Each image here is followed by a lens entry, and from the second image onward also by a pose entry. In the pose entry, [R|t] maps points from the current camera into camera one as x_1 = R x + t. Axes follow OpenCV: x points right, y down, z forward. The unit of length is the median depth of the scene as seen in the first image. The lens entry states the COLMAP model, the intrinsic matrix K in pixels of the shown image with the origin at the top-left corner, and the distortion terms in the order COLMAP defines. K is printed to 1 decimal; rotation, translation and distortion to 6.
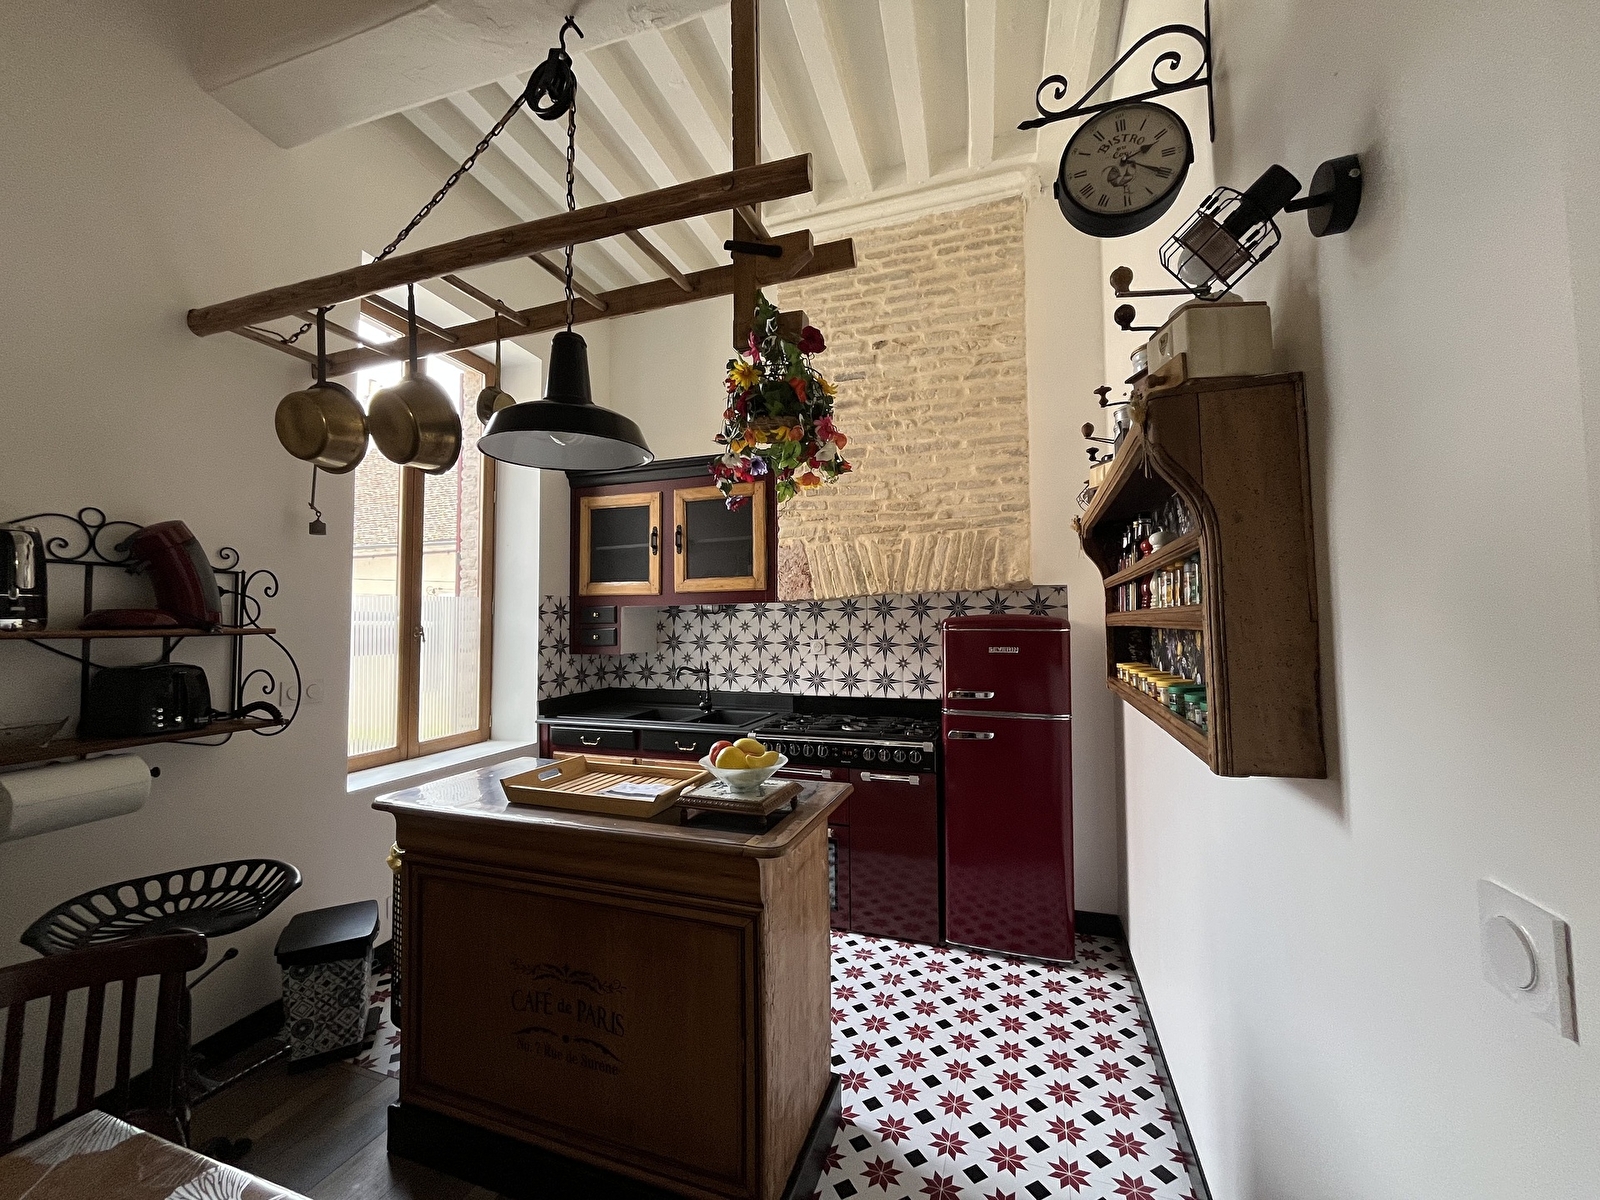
lens RADIAL K [[644.6, 0, 799.8], [0, 644.6, 600.1], [0, 0, 1]] dist [0.002086, 0.000046]
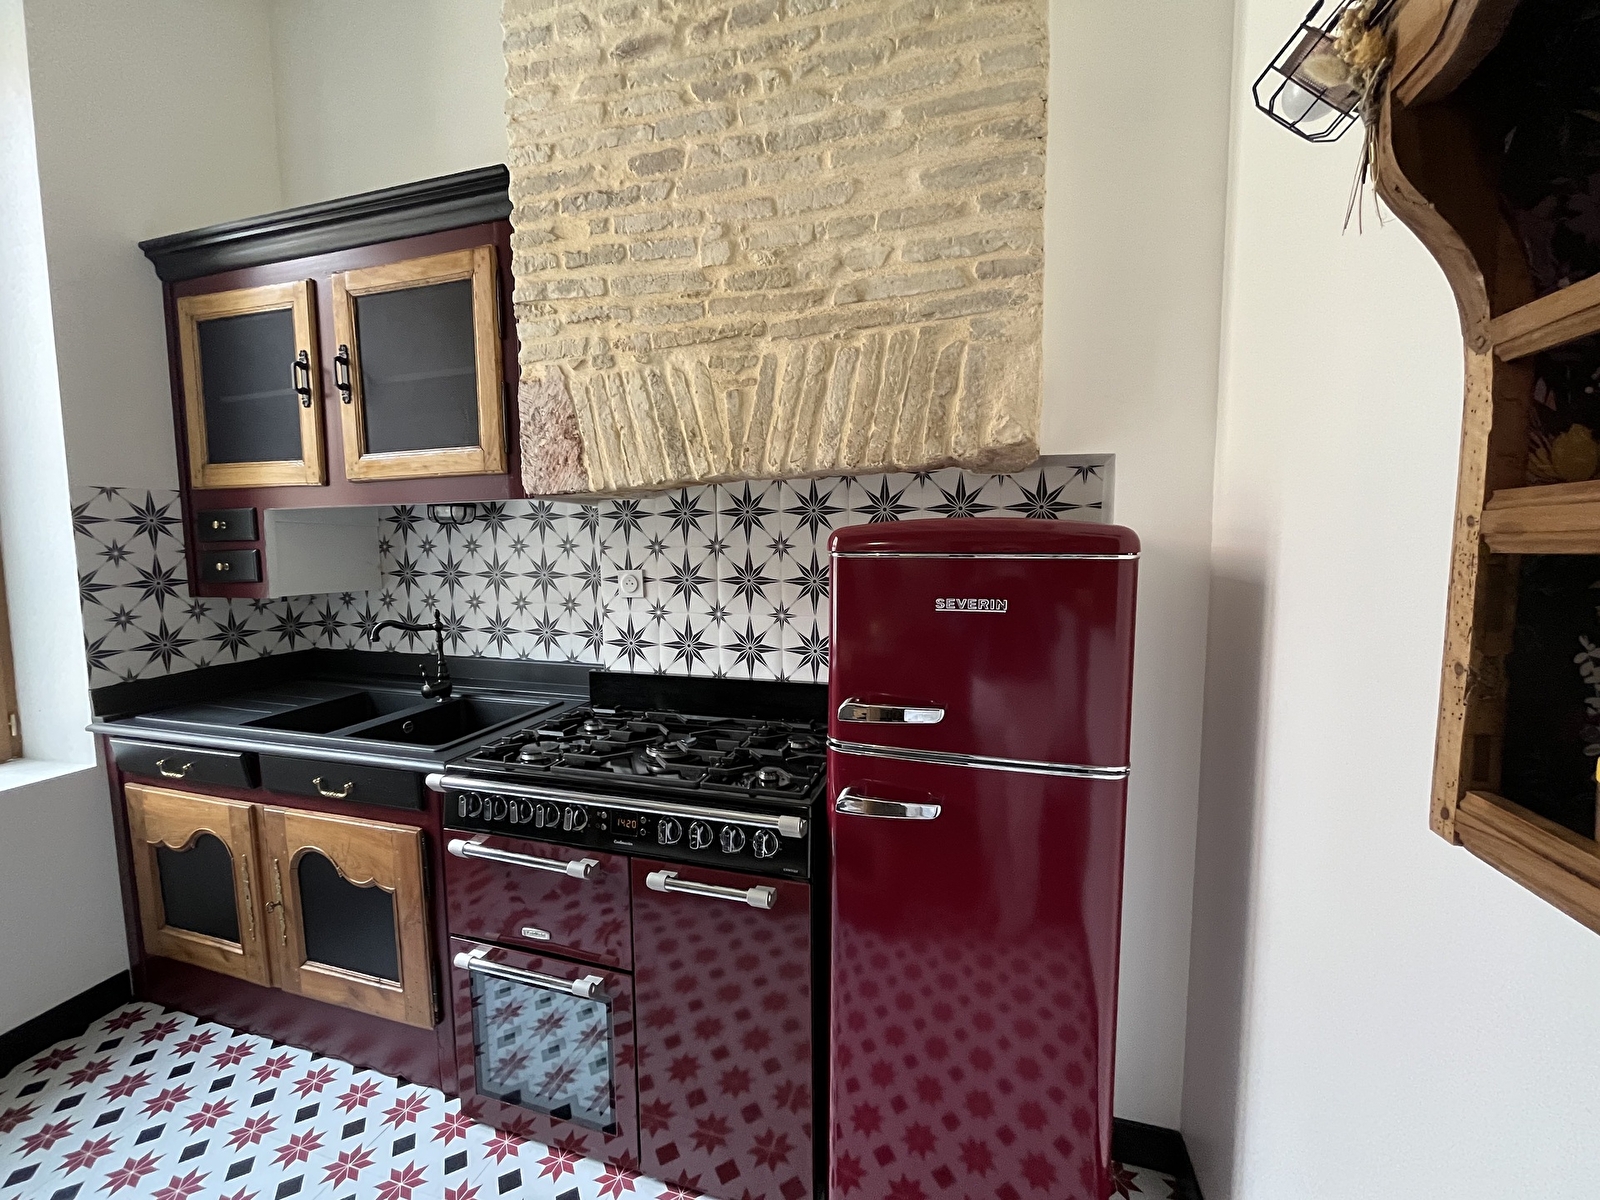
lens RADIAL K [[644.6, 0, 796.0], [0, 644.6, 597.0], [0, 0, 1]] dist [0.002086, 0.000046]
pose [[0.999133, -0.005985, 0.041191, 0.158781], [0.000742, 0.992014, 0.126125, 0.017178], [-0.041617, -0.125985, 0.991159, 0.505449]]
